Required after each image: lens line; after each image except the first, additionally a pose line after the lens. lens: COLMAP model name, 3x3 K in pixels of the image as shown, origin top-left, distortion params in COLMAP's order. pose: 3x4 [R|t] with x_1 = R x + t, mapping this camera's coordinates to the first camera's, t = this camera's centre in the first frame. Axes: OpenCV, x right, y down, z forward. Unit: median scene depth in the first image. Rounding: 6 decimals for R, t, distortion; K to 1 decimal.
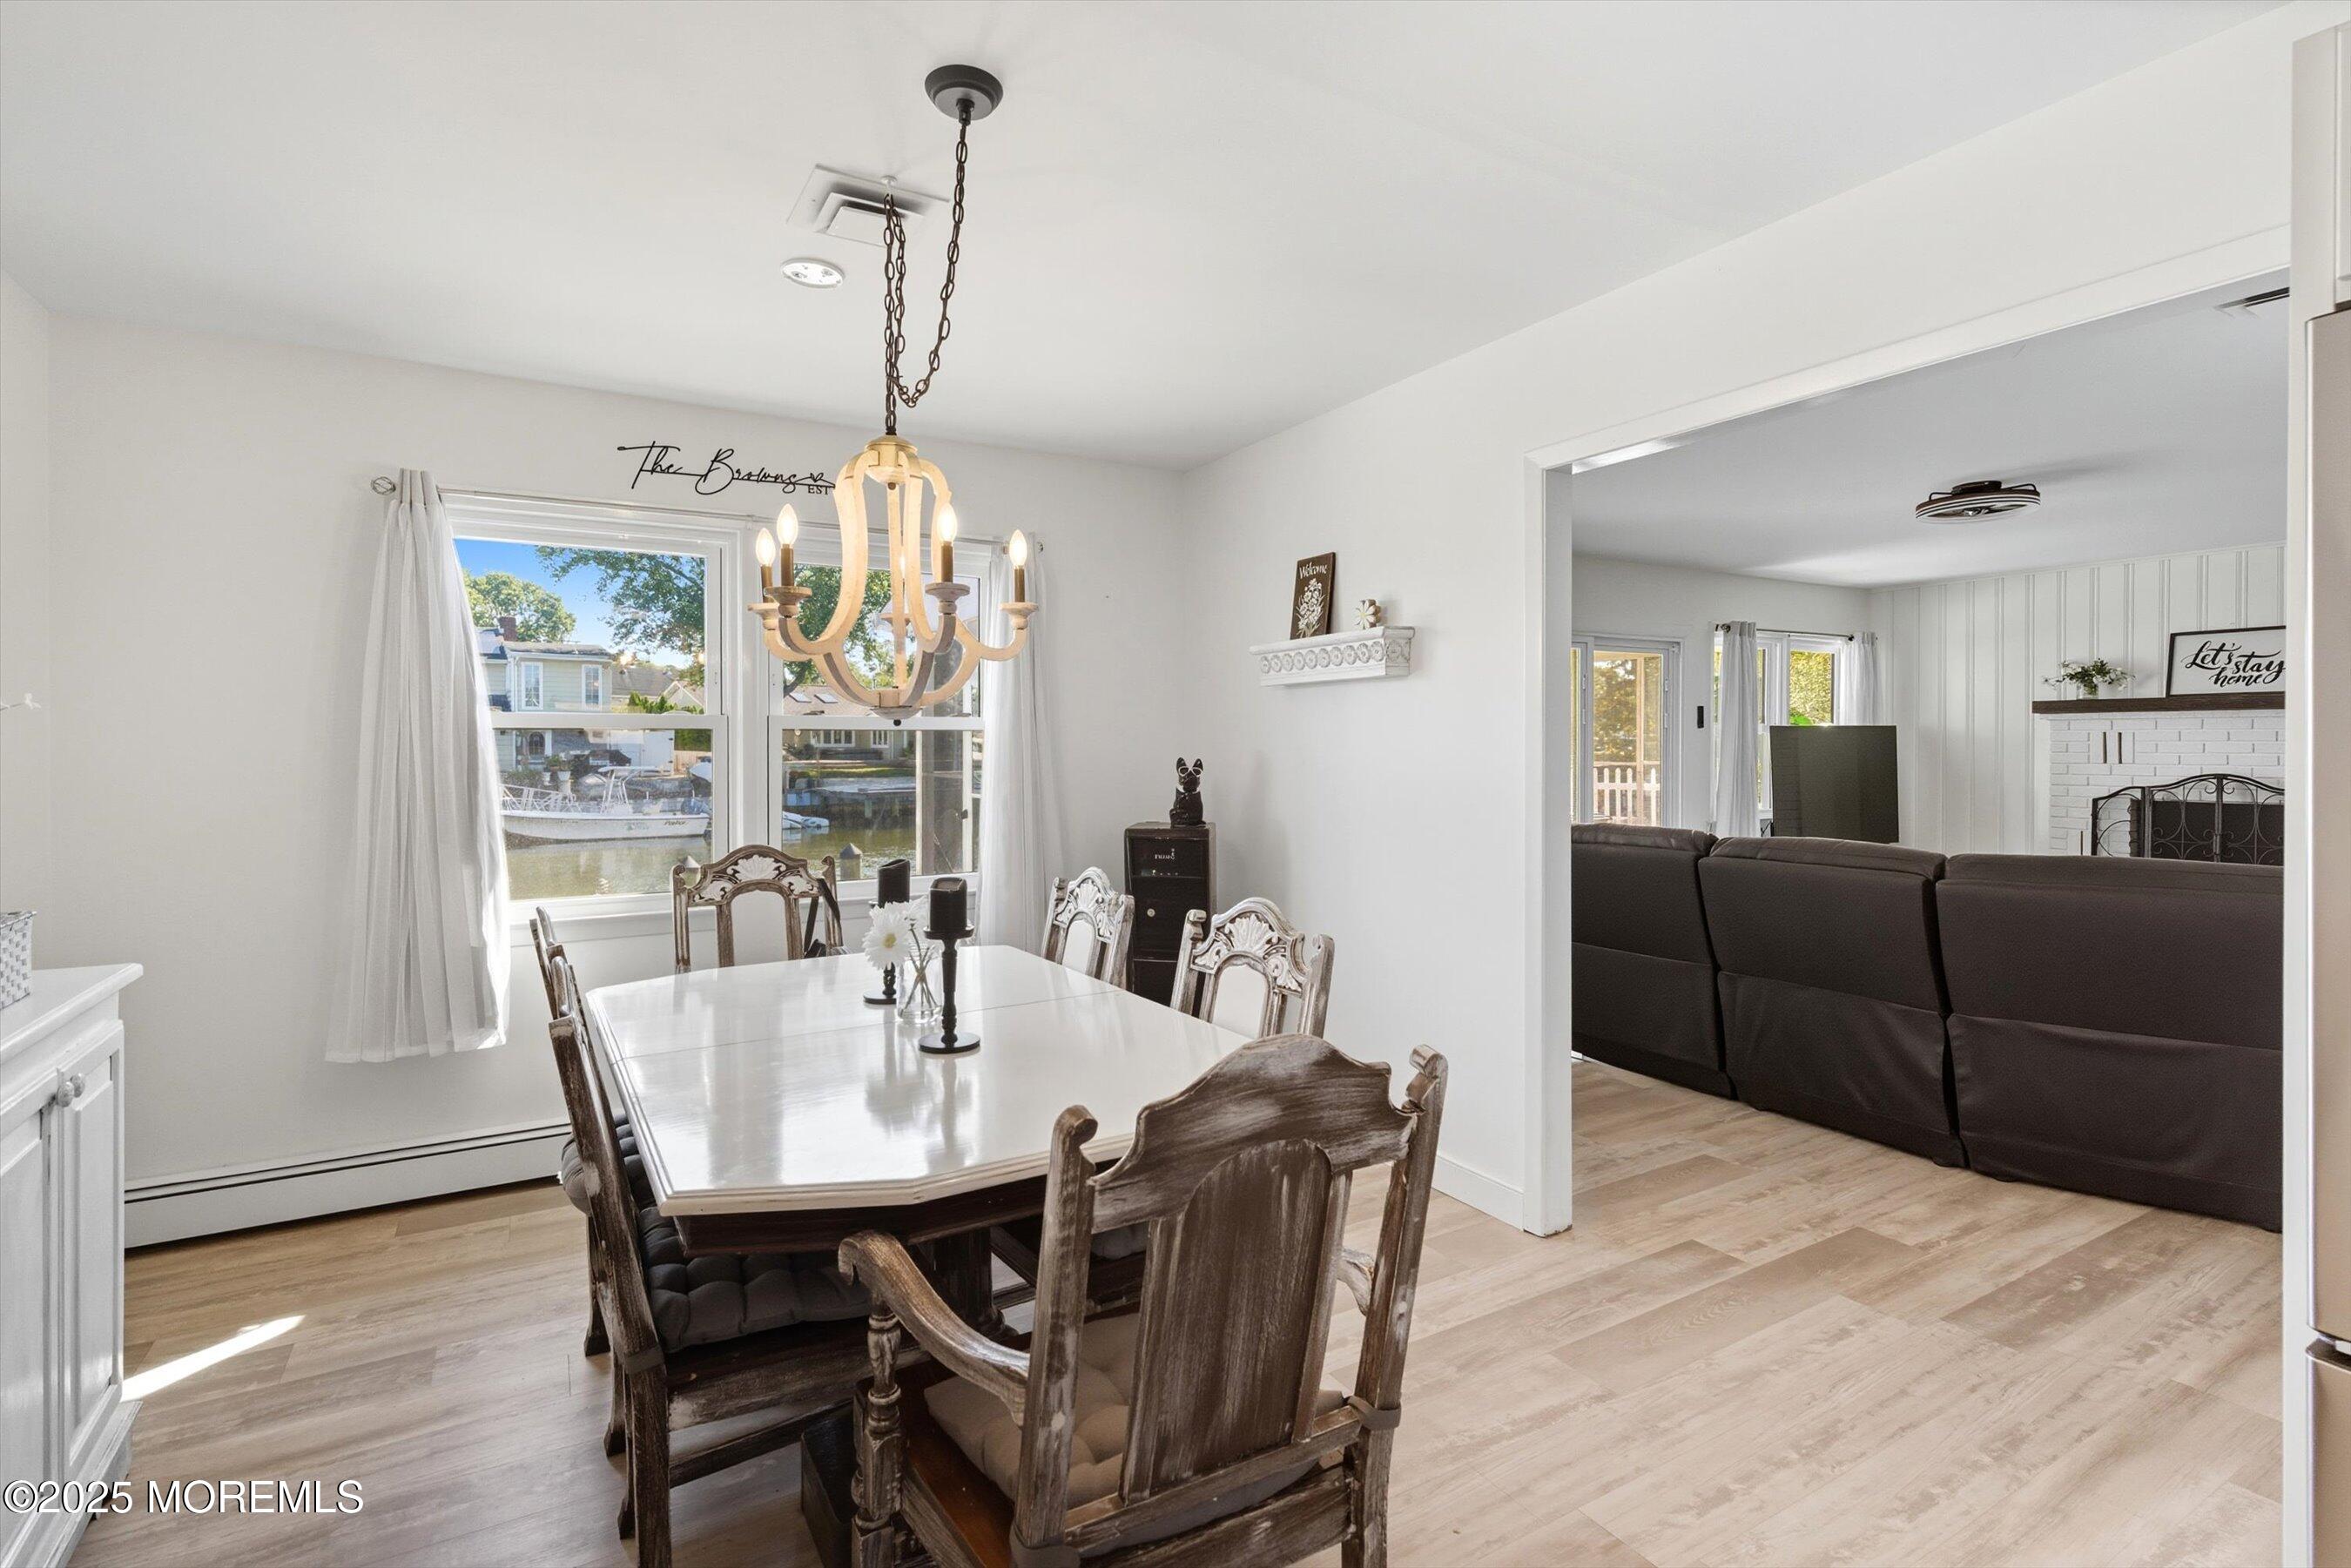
lens RADIAL K [[1137.8, 0, 1205.0], [0, 1137.8, 764.9], [0, 0, 1]] dist [-0.001687, -0.001077]
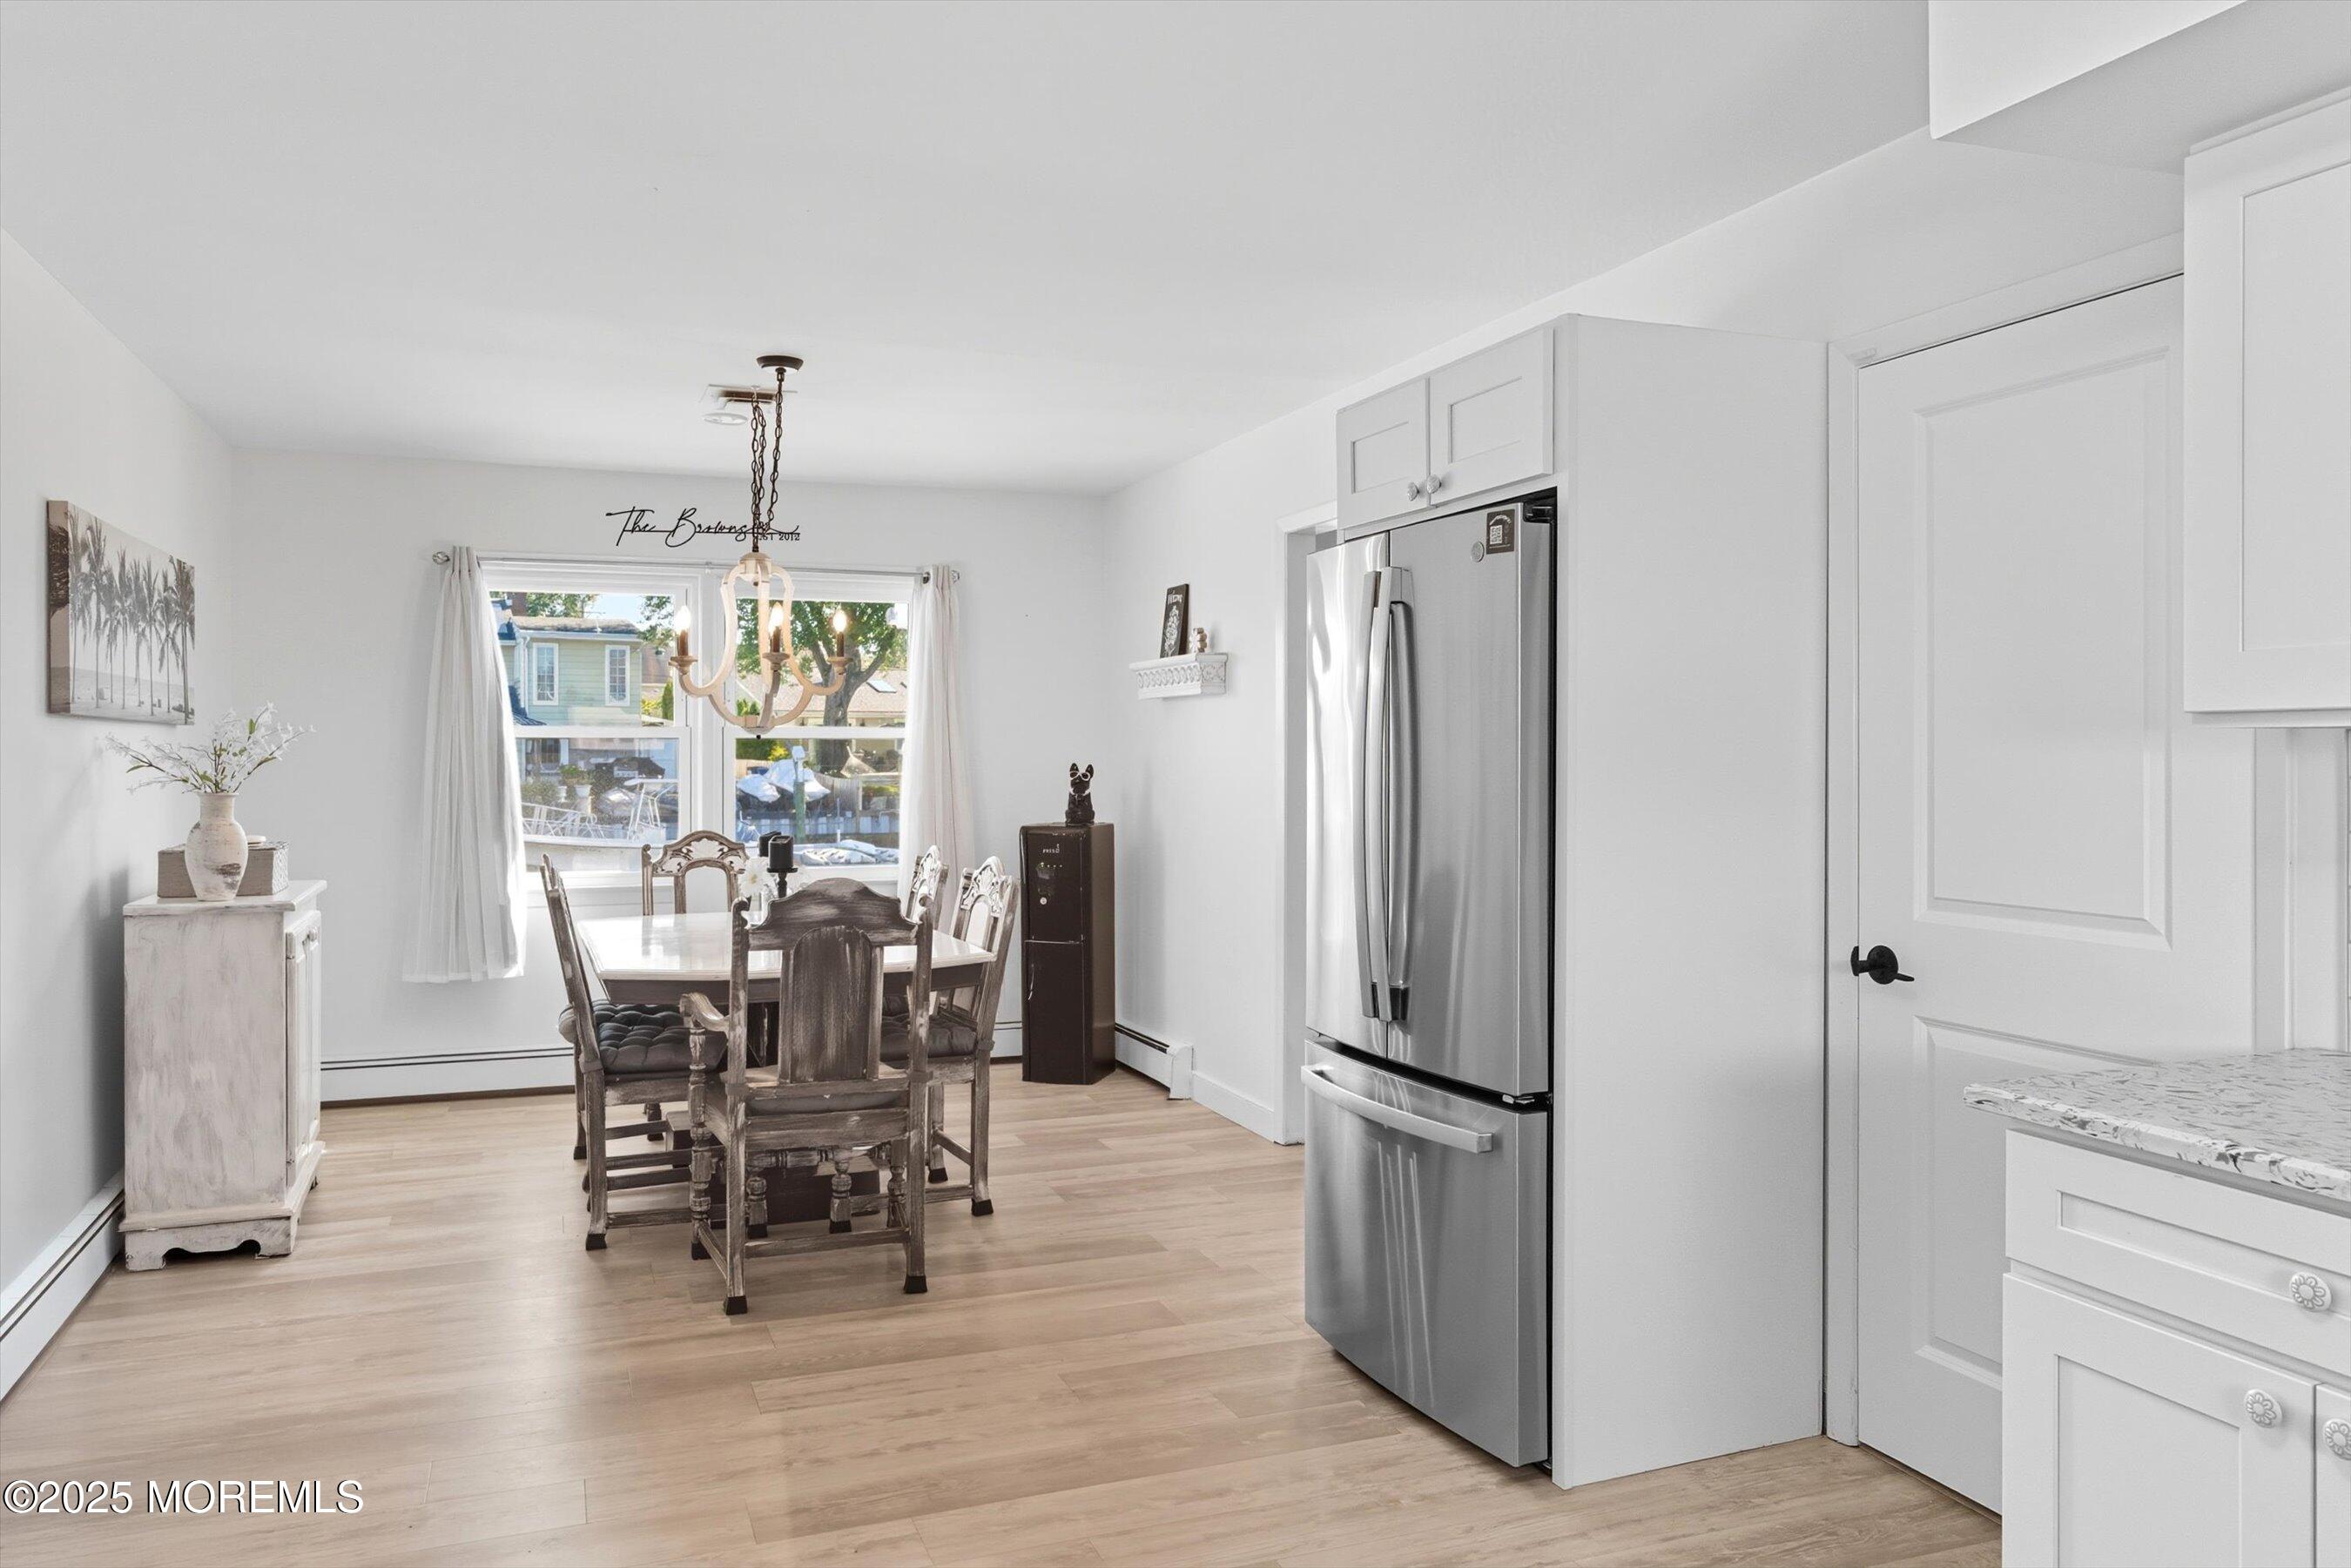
lens RADIAL K [[1708.5, 0, 1175.5], [0, 1708.5, 784.0], [0, 0, 1]] dist [0.005986, 0.003665]
pose [[0.983572, 0.004433, -0.180460, 0.452204], [-0.004135, 0.999989, 0.002024, 0.012030], [0.180467, -0.001244, 0.983580, -0.757683]]
